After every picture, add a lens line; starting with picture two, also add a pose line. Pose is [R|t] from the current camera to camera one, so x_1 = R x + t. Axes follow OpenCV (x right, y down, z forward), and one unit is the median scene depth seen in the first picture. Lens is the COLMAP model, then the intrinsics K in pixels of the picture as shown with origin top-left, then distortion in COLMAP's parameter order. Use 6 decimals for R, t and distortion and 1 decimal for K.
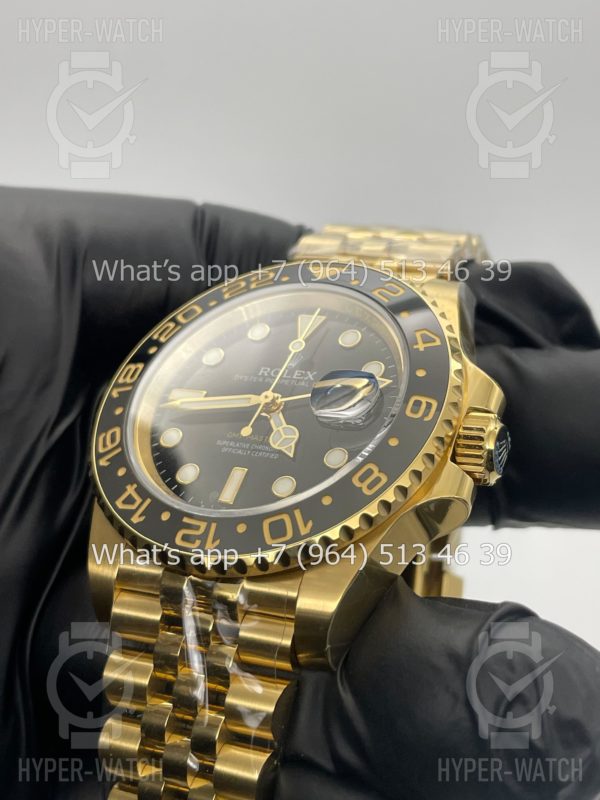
lens RADIAL K [[1230.1, 0, 300.3], [0, 1230.1, 397.1], [0, 0, 1]] dist [0.146927, 0.000000]
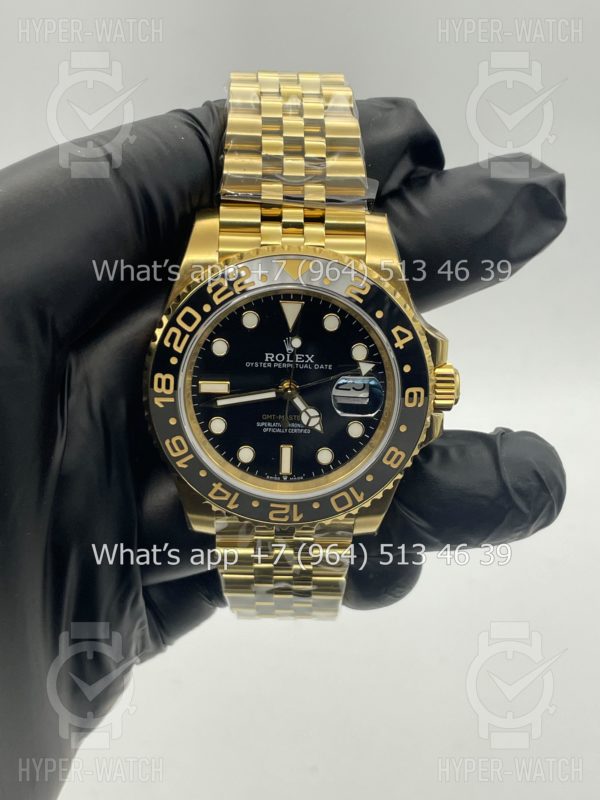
lens RADIAL K [[1230.1, 0, 302.4], [0, 1230.1, 397.5], [0, 0, 1]] dist [0.146927, 0.000000]
pose [[0.882336, -0.395103, 0.255691, -0.383636], [0.026816, 0.584630, 0.810857, -1.156258], [-0.469856, -0.708591, 0.526435, 0.301258]]
